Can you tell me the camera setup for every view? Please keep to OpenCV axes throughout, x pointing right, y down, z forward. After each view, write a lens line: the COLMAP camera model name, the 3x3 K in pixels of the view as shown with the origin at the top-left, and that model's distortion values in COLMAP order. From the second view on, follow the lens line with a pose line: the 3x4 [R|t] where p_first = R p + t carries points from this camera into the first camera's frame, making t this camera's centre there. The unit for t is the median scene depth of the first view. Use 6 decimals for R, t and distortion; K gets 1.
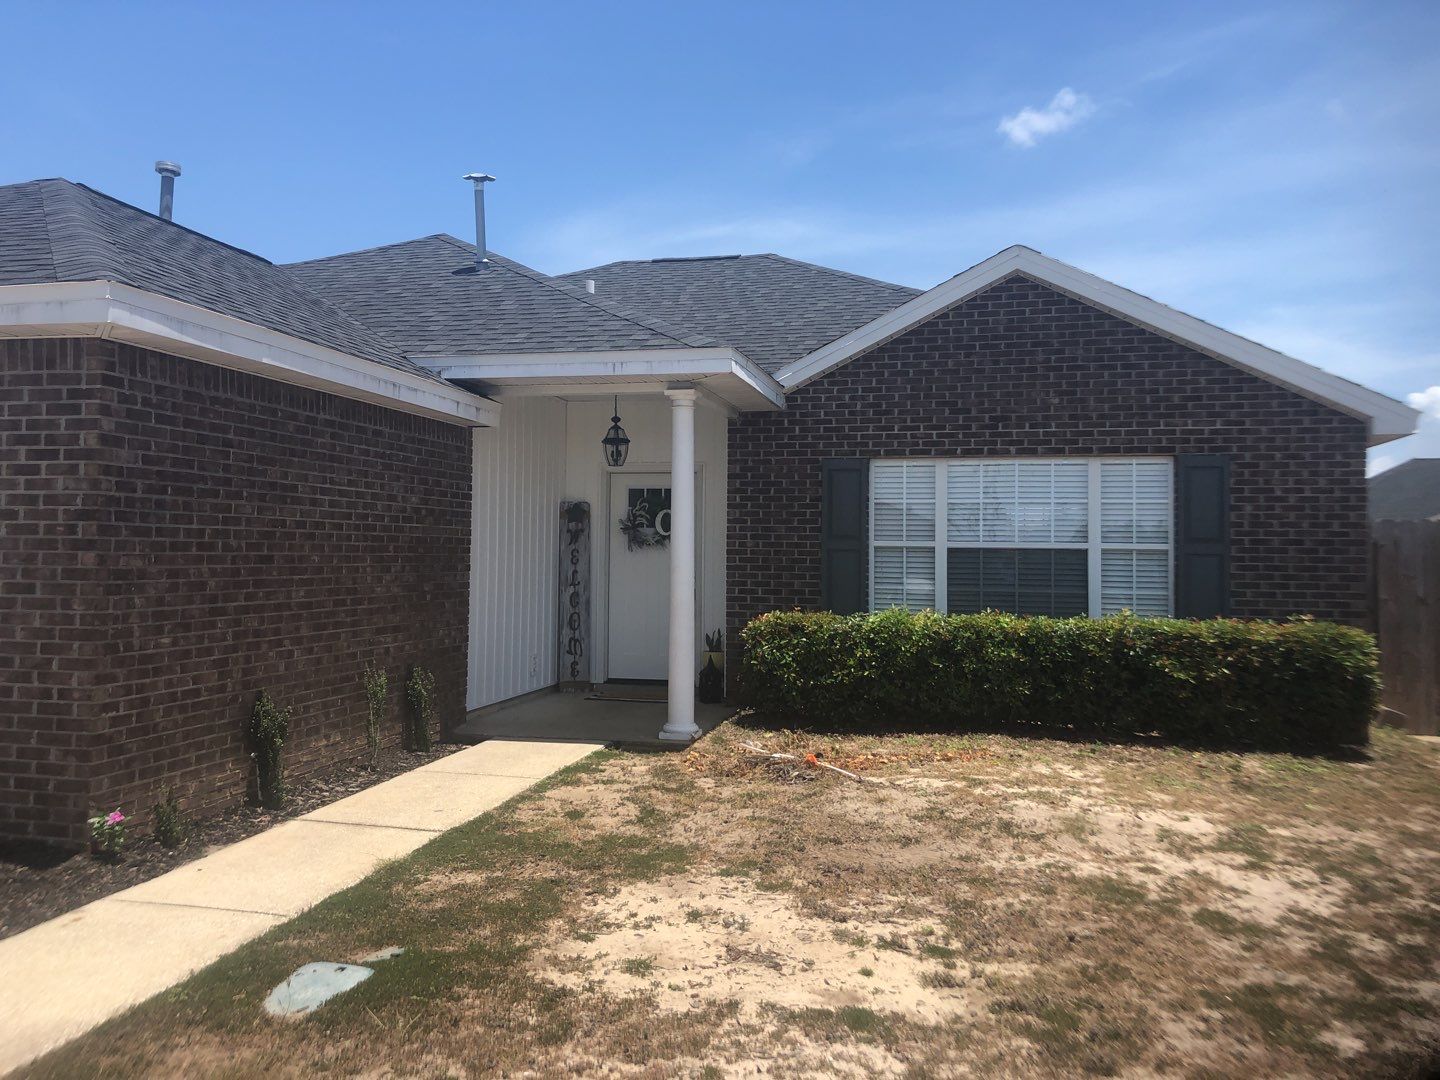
lens RADIAL K [[1149.4, 0, 707.2], [0, 1149.4, 511.5], [0, 0, 1]] dist [0.047468, -0.045033]
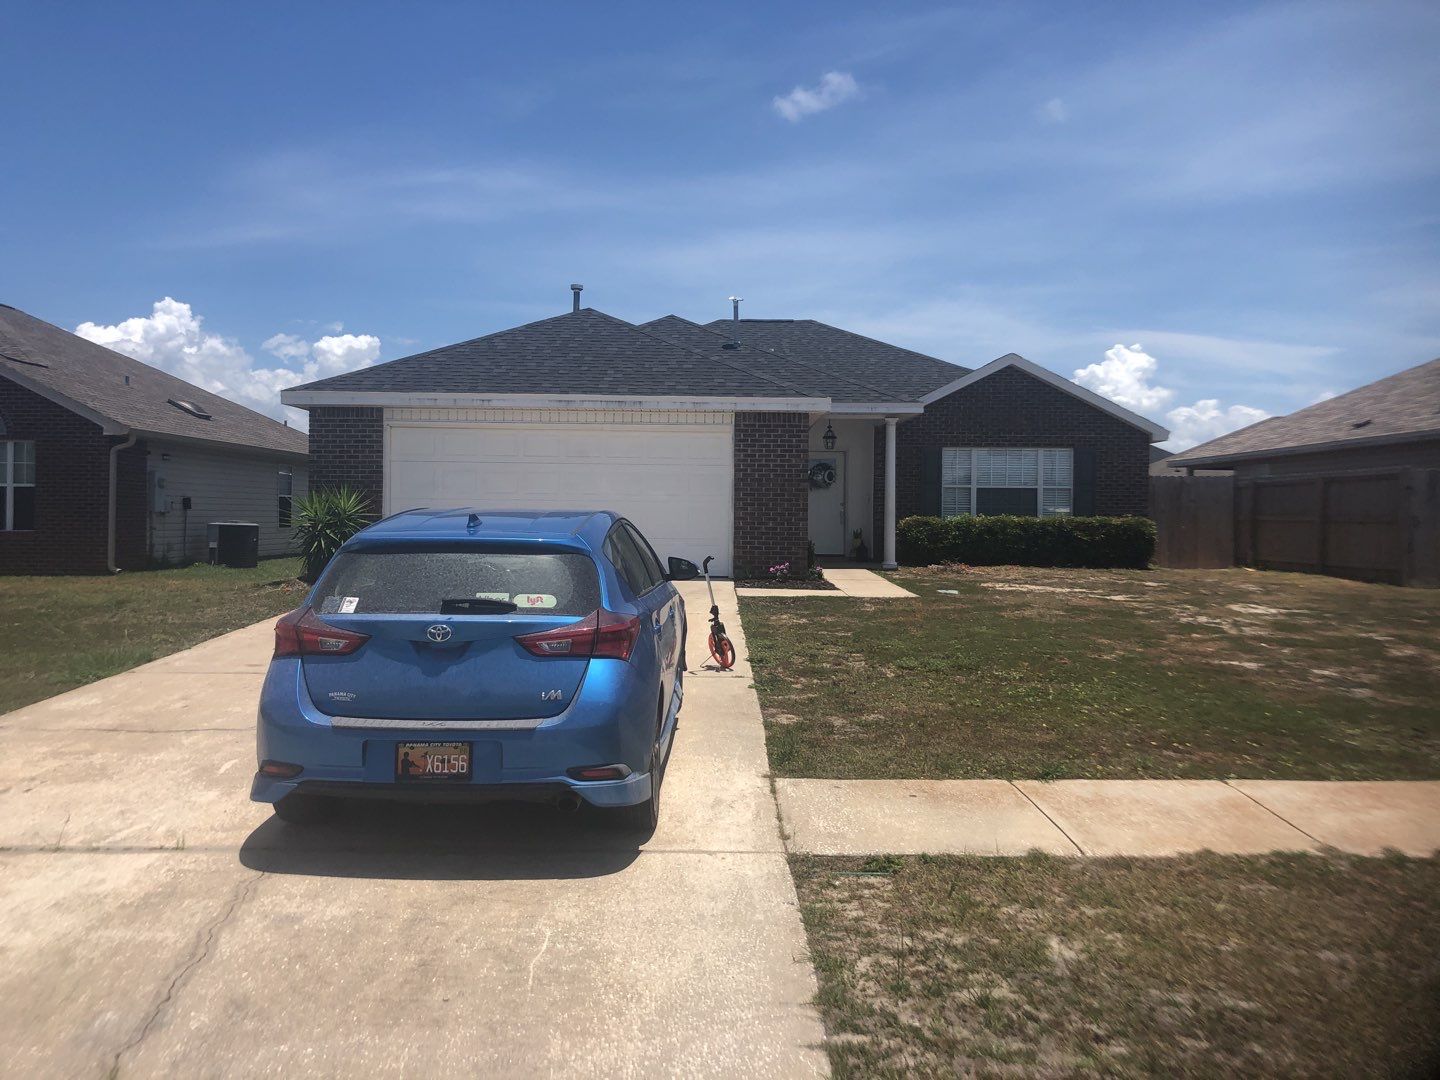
lens RADIAL K [[1149.4, 0, 707.2], [0, 1149.4, 511.5], [0, 0, 1]] dist [0.047468, -0.045033]
pose [[0.973312, -0.002389, 0.229473, -0.864189], [-0.005508, 0.999415, 0.033768, 0.005327], [-0.229420, -0.034130, 0.972729, -1.110108]]
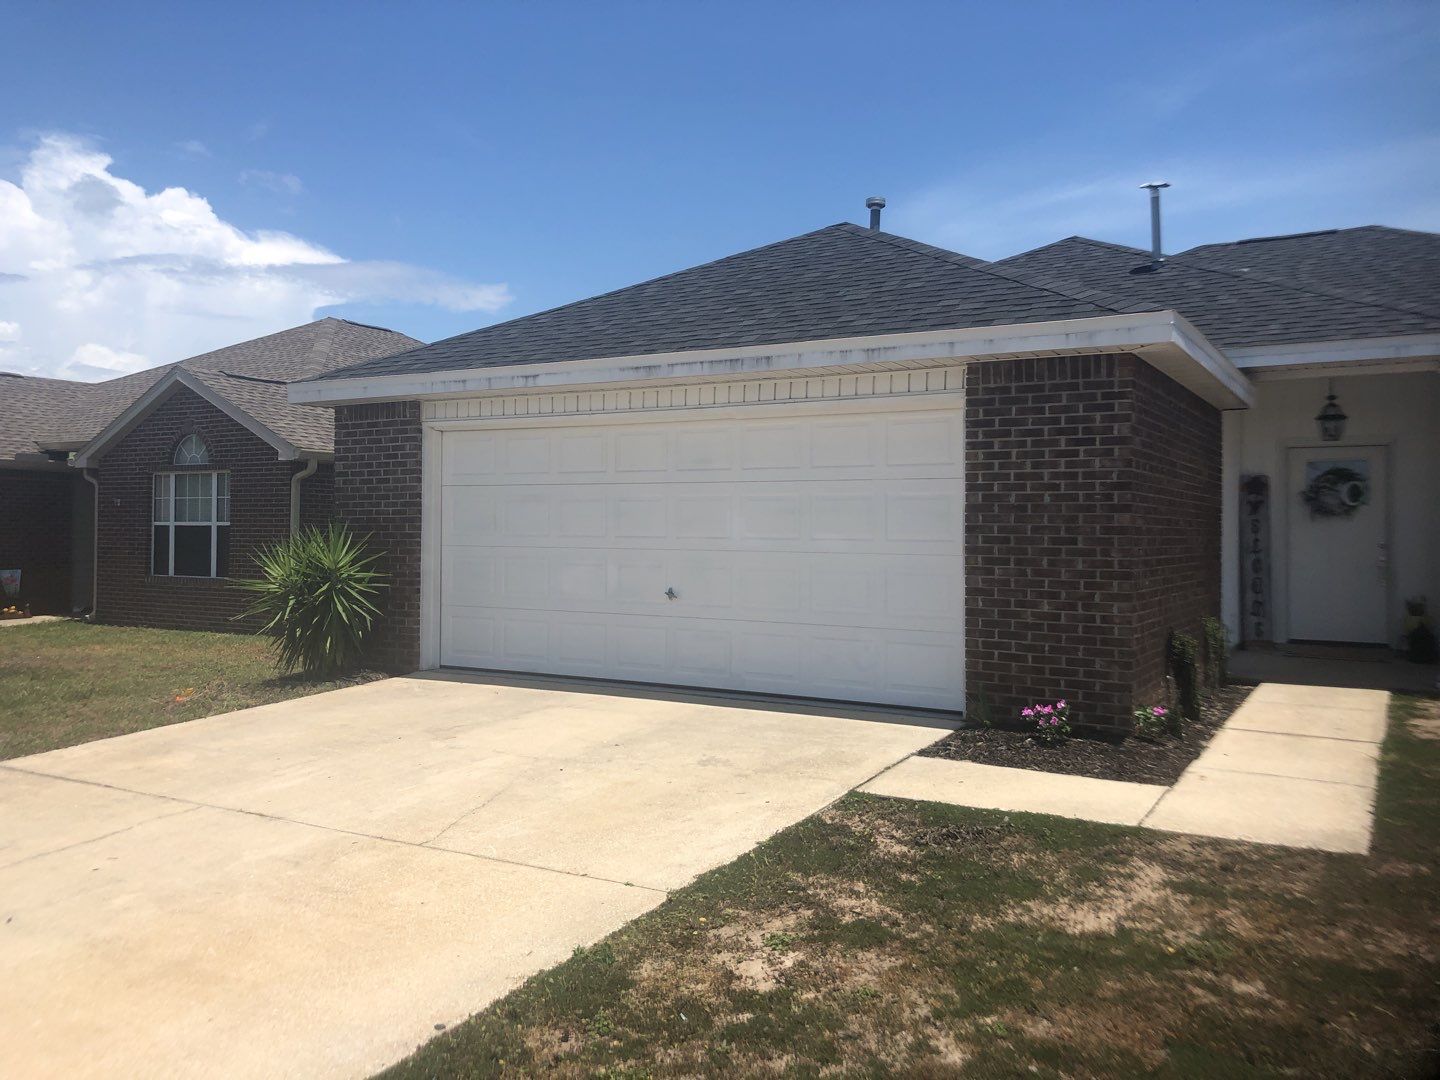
lens RADIAL K [[1149.4, 0, 707.2], [0, 1149.4, 511.5], [0, 0, 1]] dist [0.047468, -0.045033]
pose [[0.953164, -0.010307, -0.302277, -0.342766], [0.014834, 0.999810, 0.012682, 0.004846], [0.302089, -0.016572, 0.953136, -0.241471]]
